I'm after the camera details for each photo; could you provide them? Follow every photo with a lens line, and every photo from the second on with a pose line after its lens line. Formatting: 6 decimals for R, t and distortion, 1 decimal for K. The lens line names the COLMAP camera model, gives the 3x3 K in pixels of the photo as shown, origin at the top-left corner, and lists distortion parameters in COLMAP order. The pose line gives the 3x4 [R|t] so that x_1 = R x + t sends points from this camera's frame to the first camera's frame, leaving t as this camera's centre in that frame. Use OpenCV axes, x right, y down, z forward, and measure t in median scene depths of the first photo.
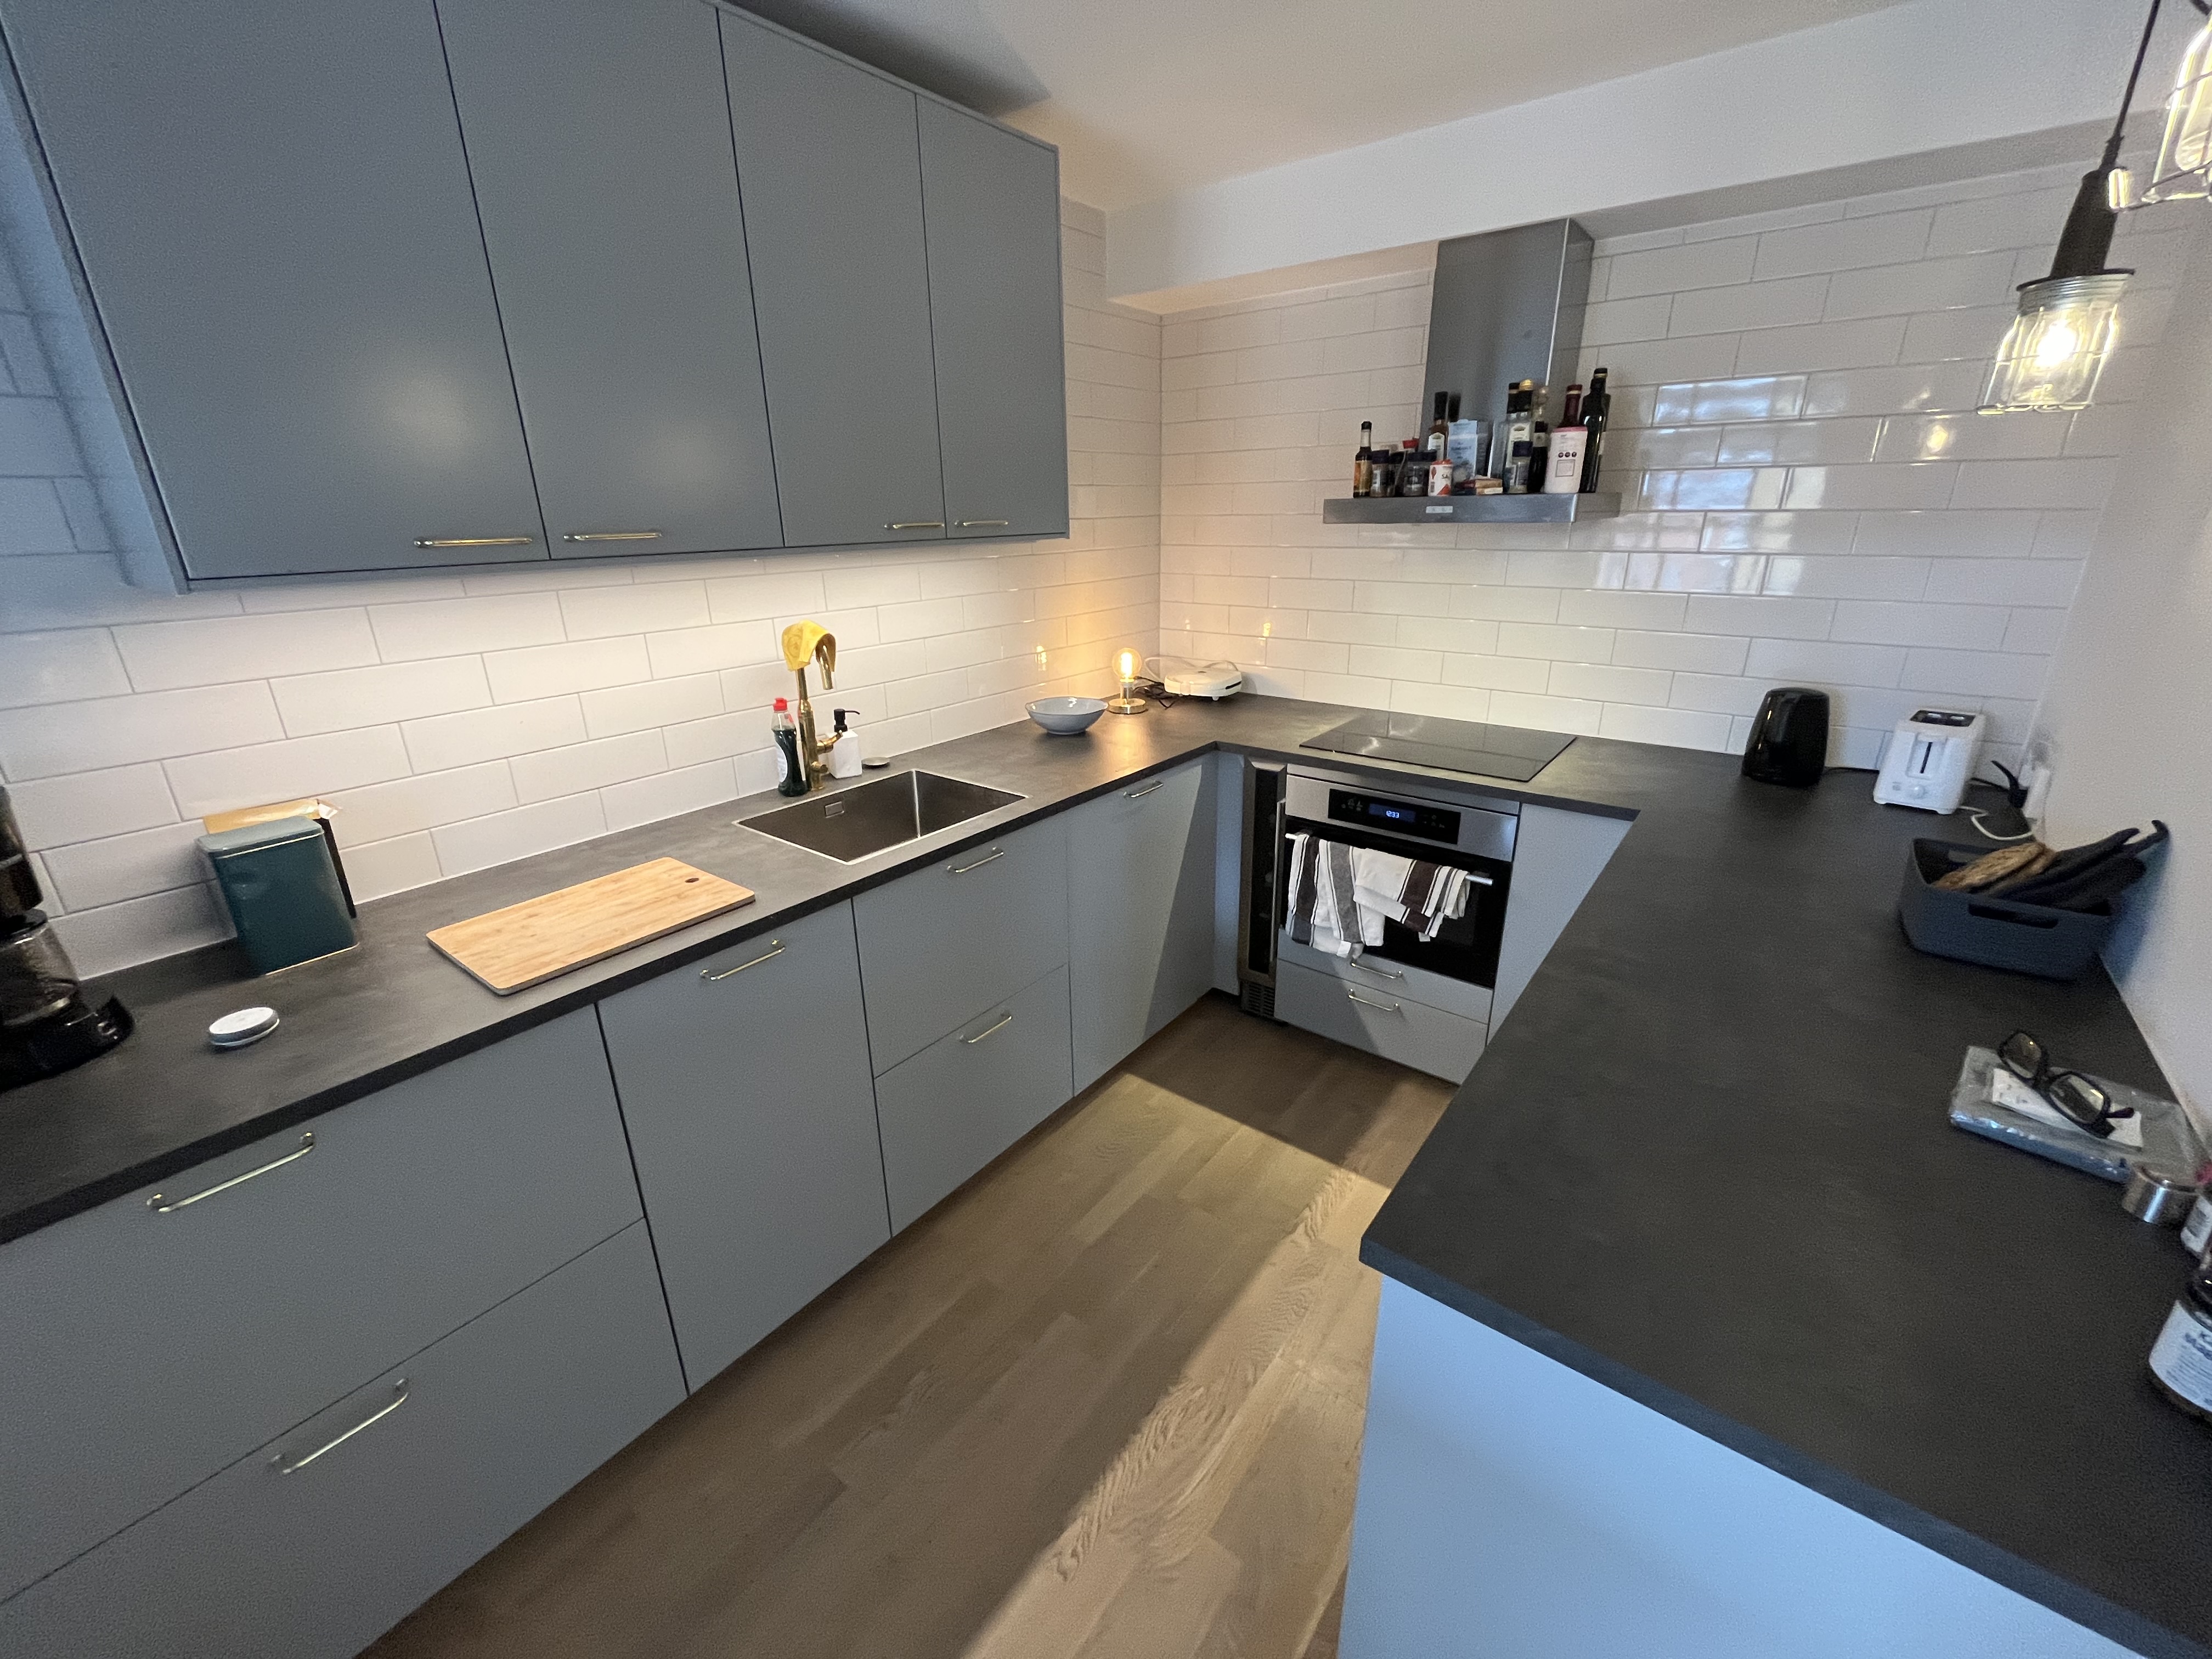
lens RADIAL K [[898.9, 0, 1101.2], [0, 898.9, 820.6], [0, 0, 1]] dist [-0.002446, 0.000027]
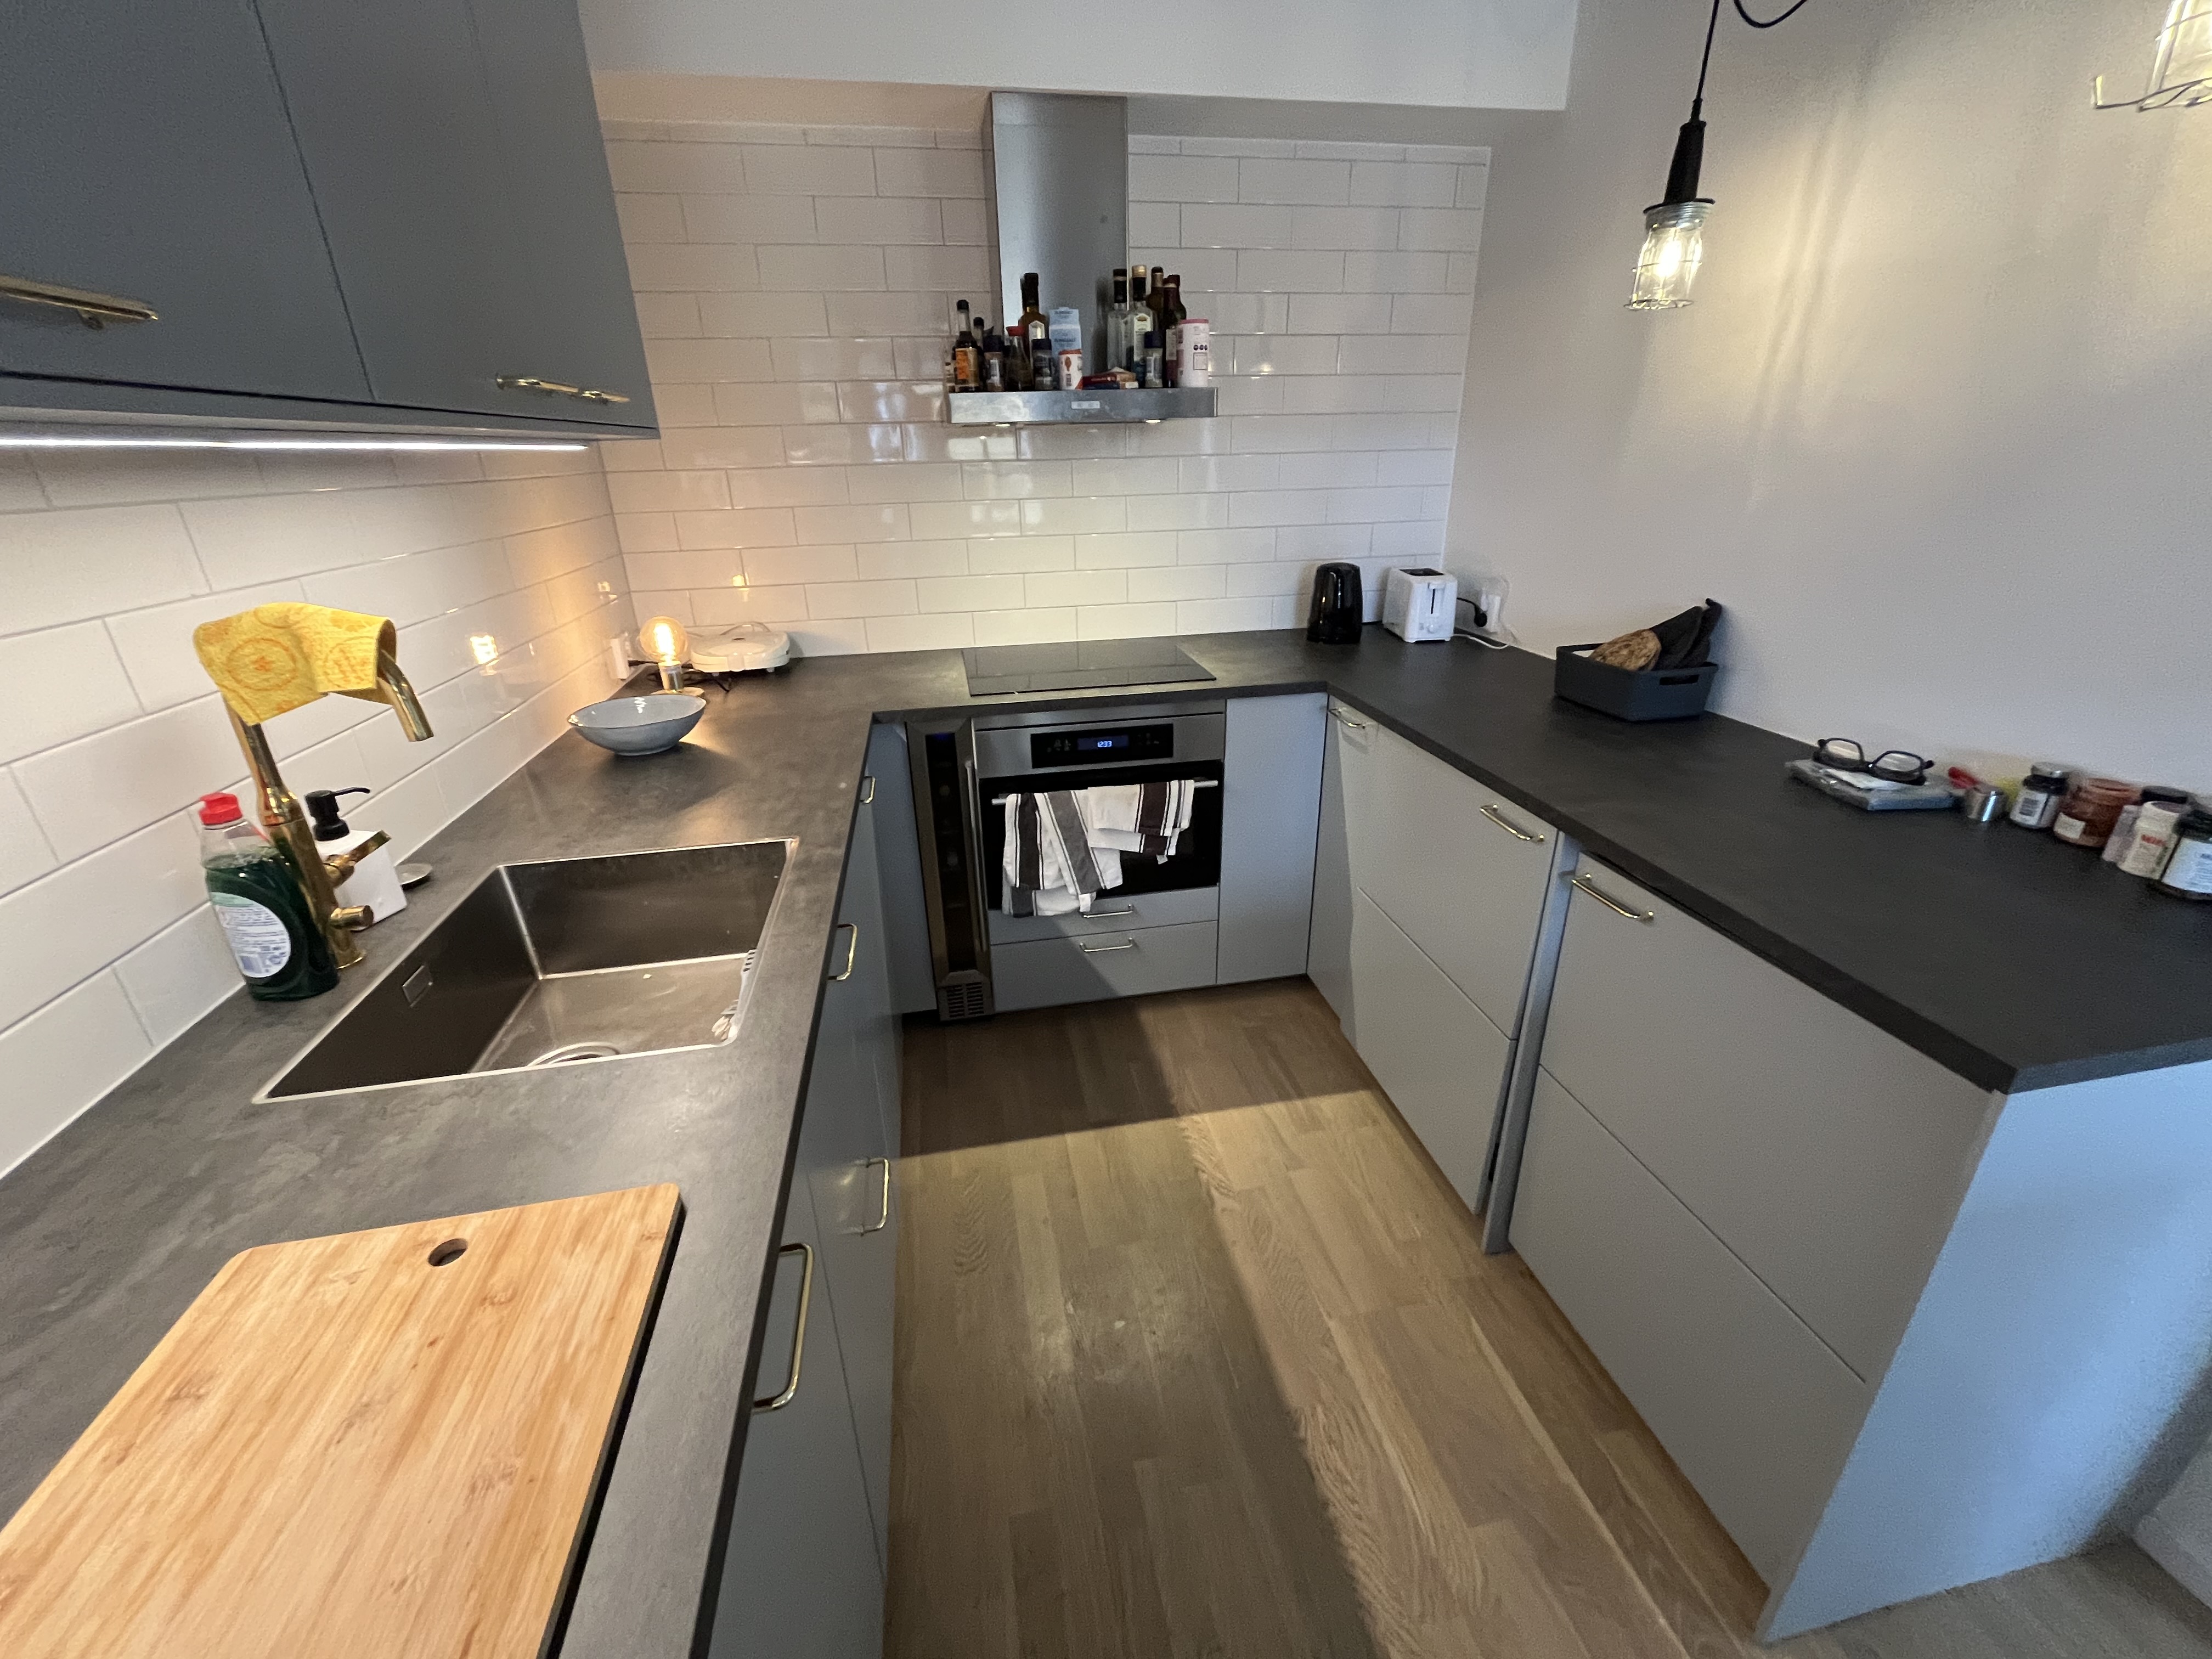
lens RADIAL K [[898.9, 0, 1101.2], [0, 898.9, 820.6], [0, 0, 1]] dist [-0.002446, 0.000027]
pose [[0.659004, -0.287883, 0.694865, -0.354211], [0.261540, 0.953908, 0.147163, -0.071086], [-0.705203, 0.084754, 0.703922, 0.368223]]
